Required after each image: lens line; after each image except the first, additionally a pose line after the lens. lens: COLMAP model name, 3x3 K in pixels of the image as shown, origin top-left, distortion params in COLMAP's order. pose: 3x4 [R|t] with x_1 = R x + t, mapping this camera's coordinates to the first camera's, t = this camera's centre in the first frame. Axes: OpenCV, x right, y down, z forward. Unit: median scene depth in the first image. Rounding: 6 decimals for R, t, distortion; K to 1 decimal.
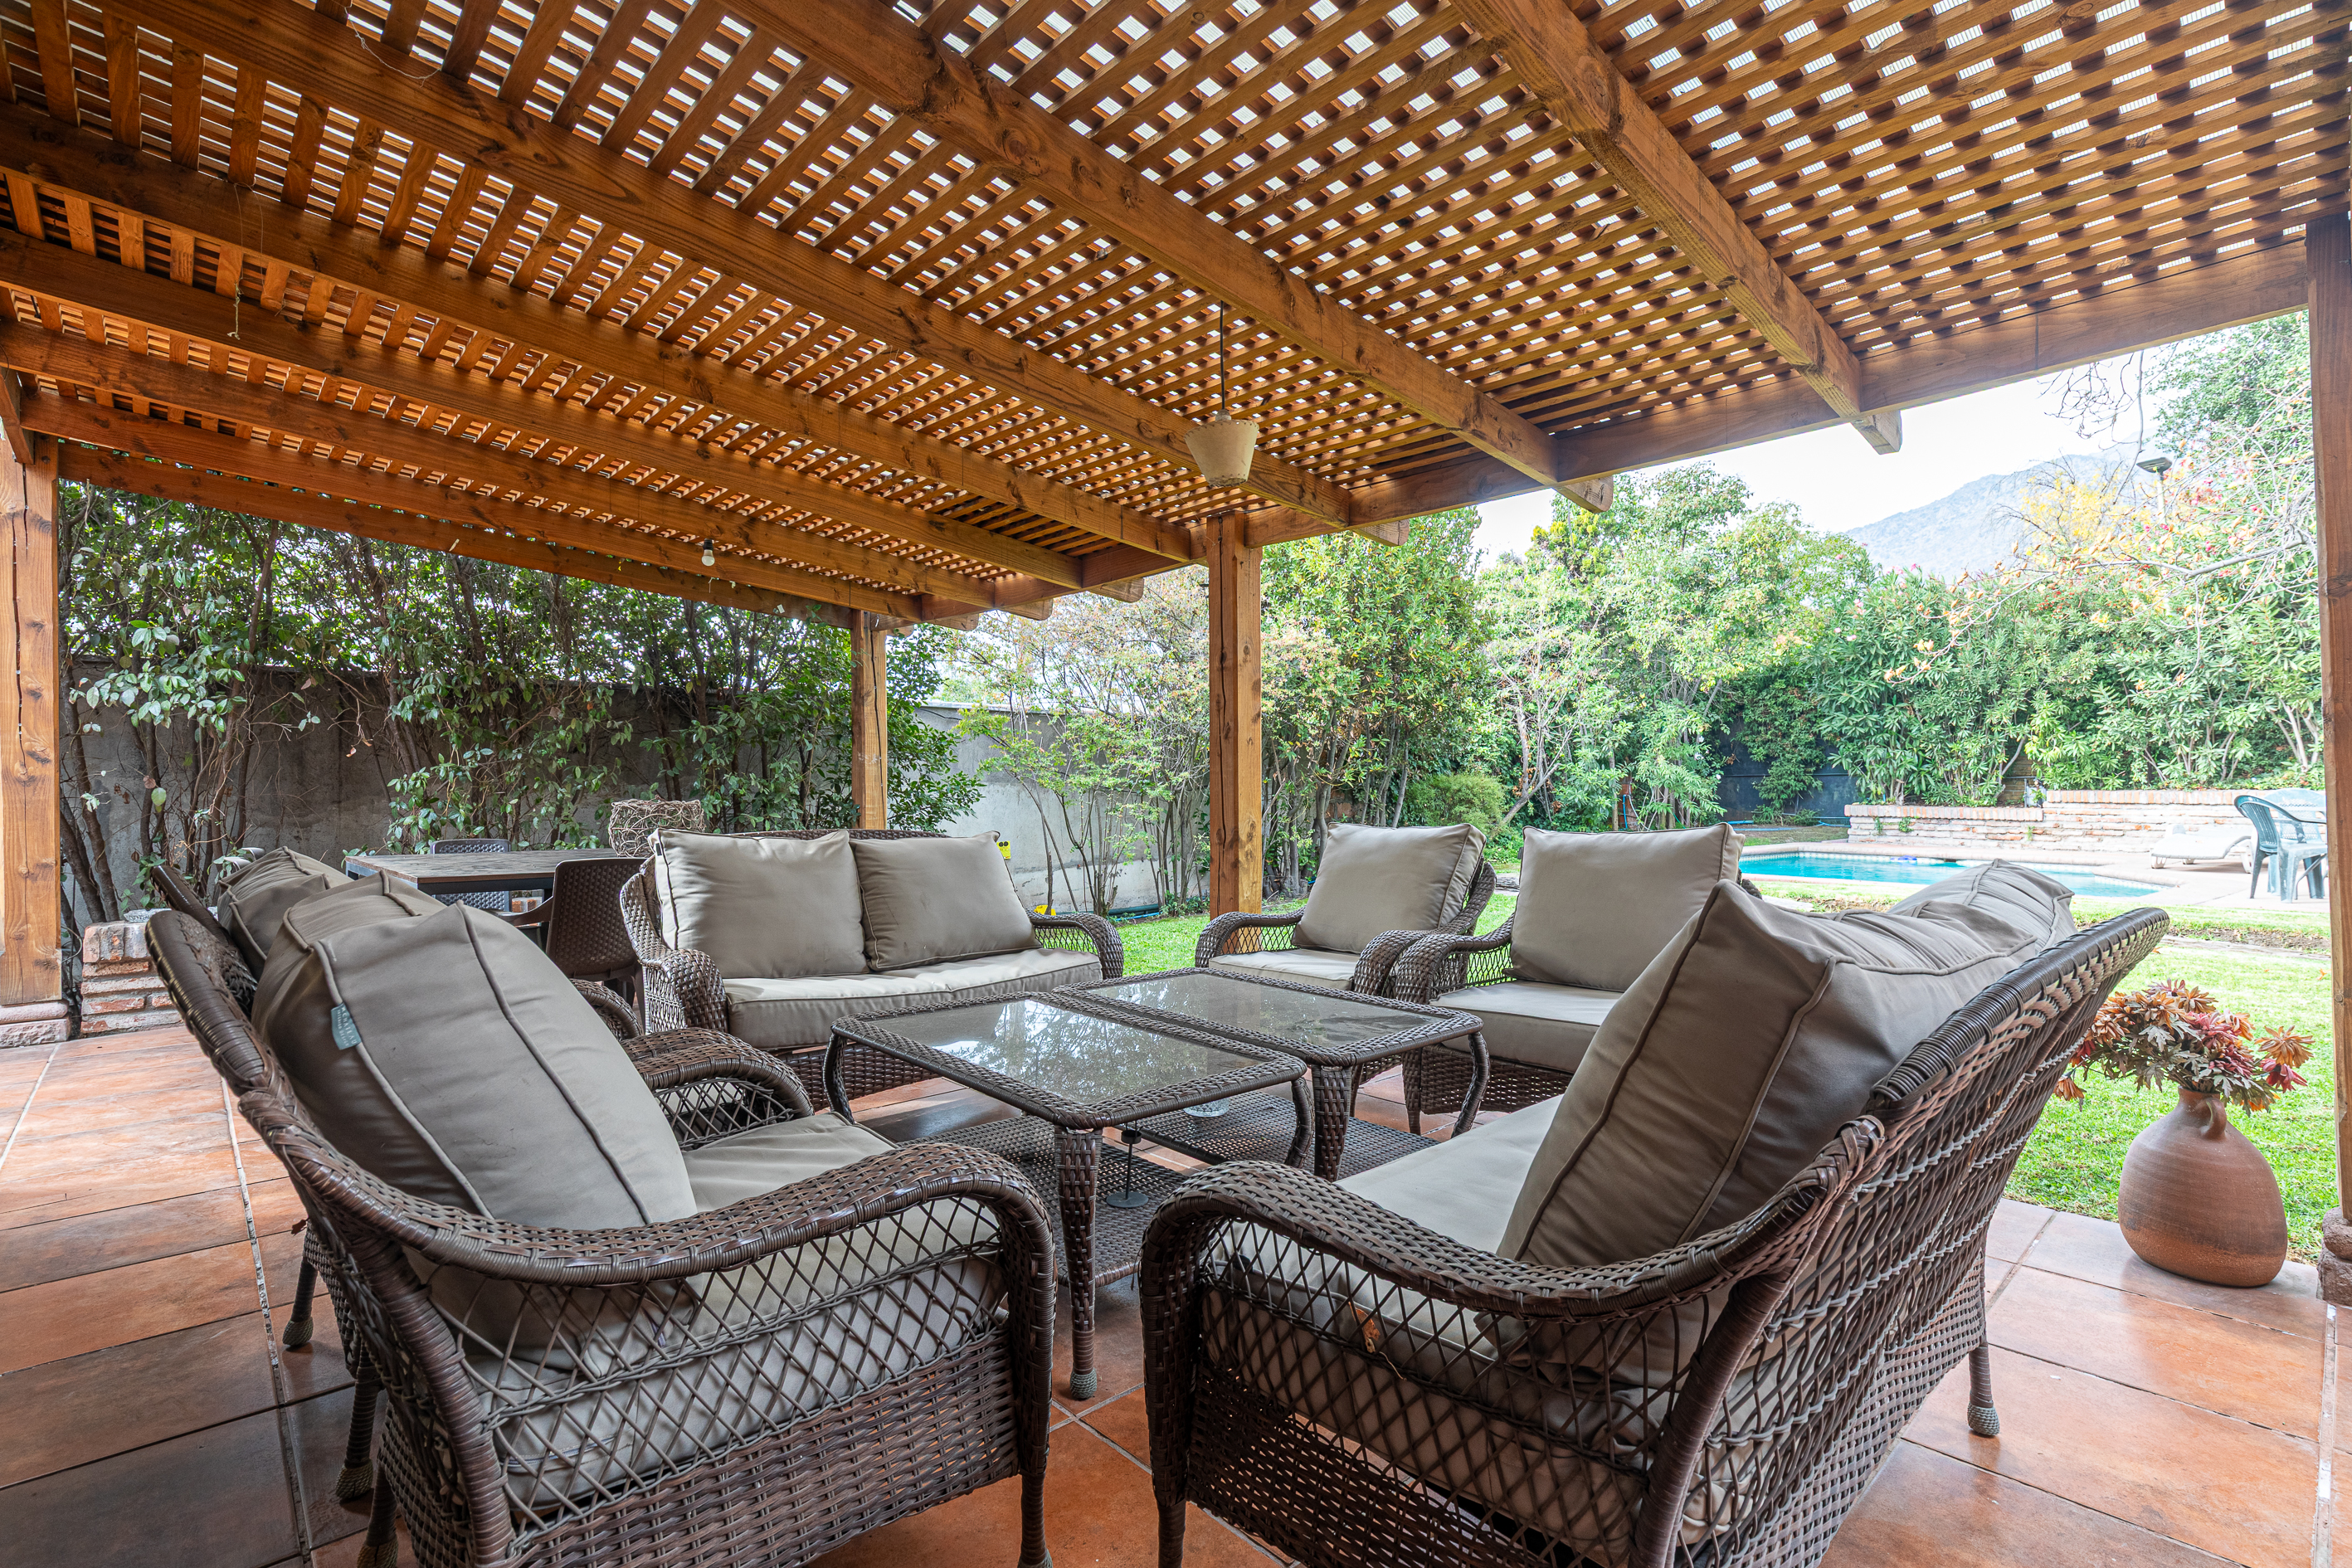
lens RADIAL K [[1088.1, 0, 1206.7], [0, 1088.1, 764.6], [0, 0, 1]] dist [0.009310, -0.000065]
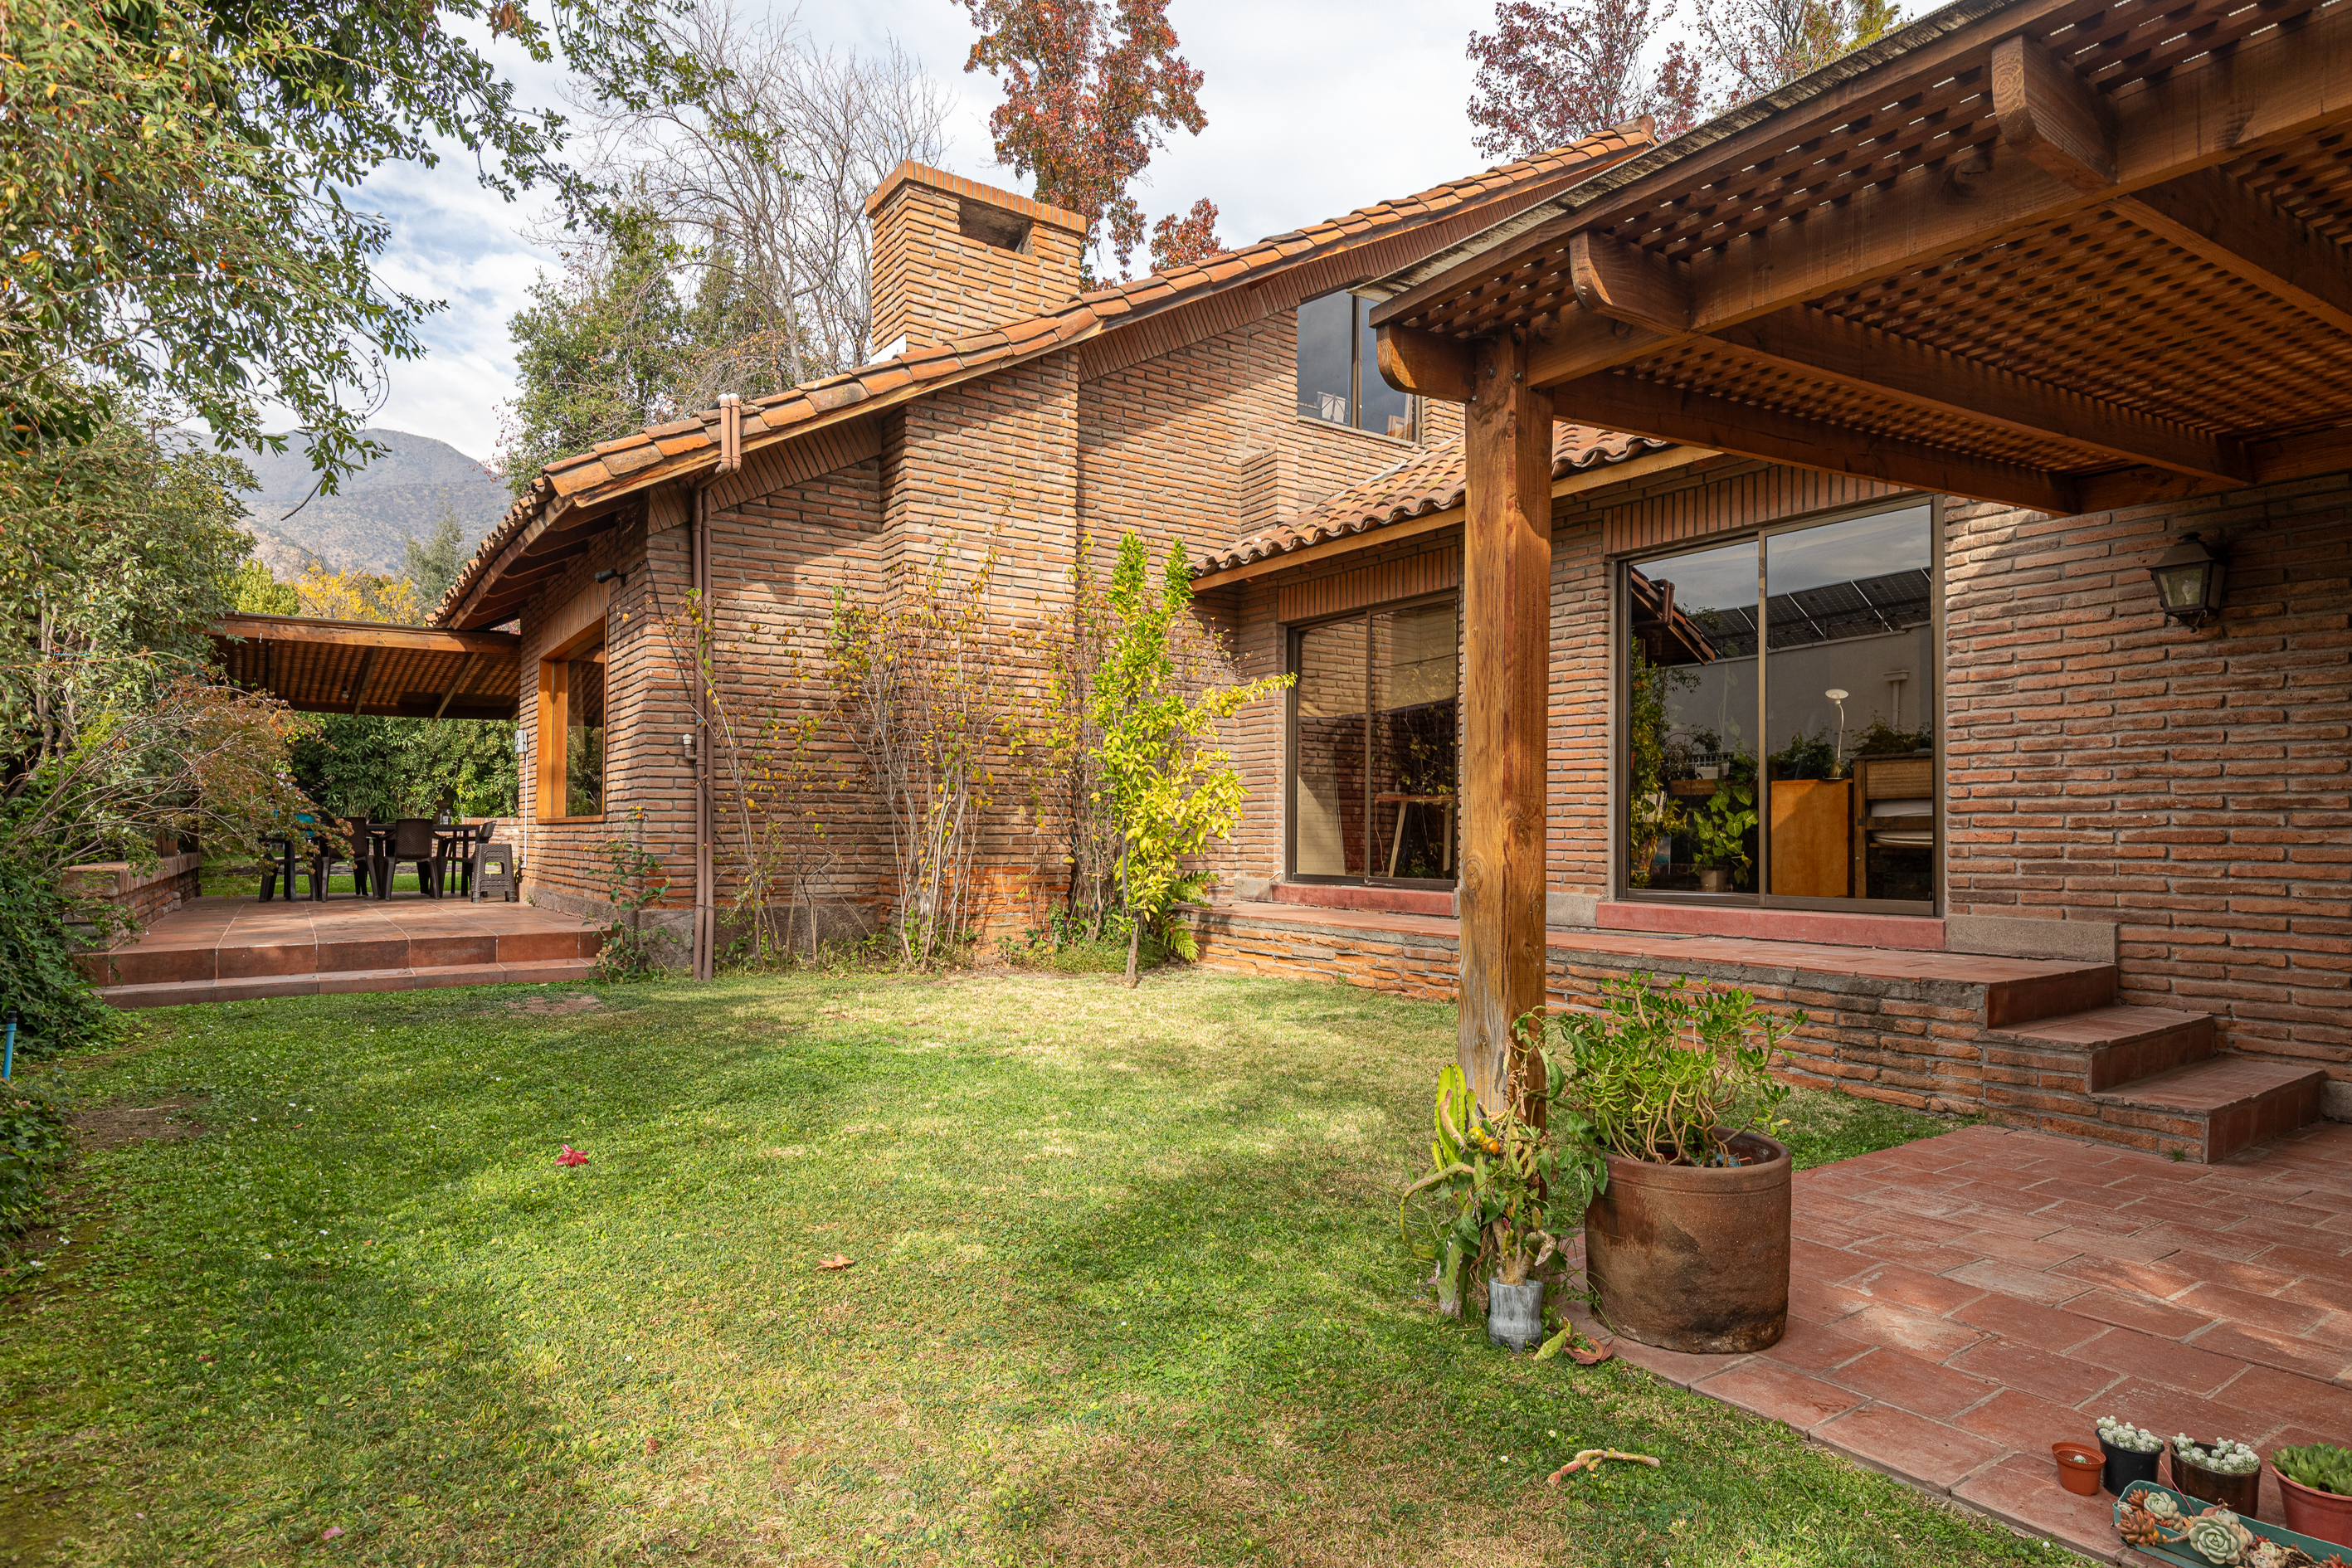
lens RADIAL K [[1301.4, 0, 1173.6], [0, 1301.4, 794.7], [0, 0, 1]] dist [-0.011754, -0.000198]
pose [[0.170805, 0.015869, 0.985177, -0.985804], [-0.027182, 0.999566, -0.011388, -0.017350], [-0.984930, -0.024834, 0.171162, -0.397010]]
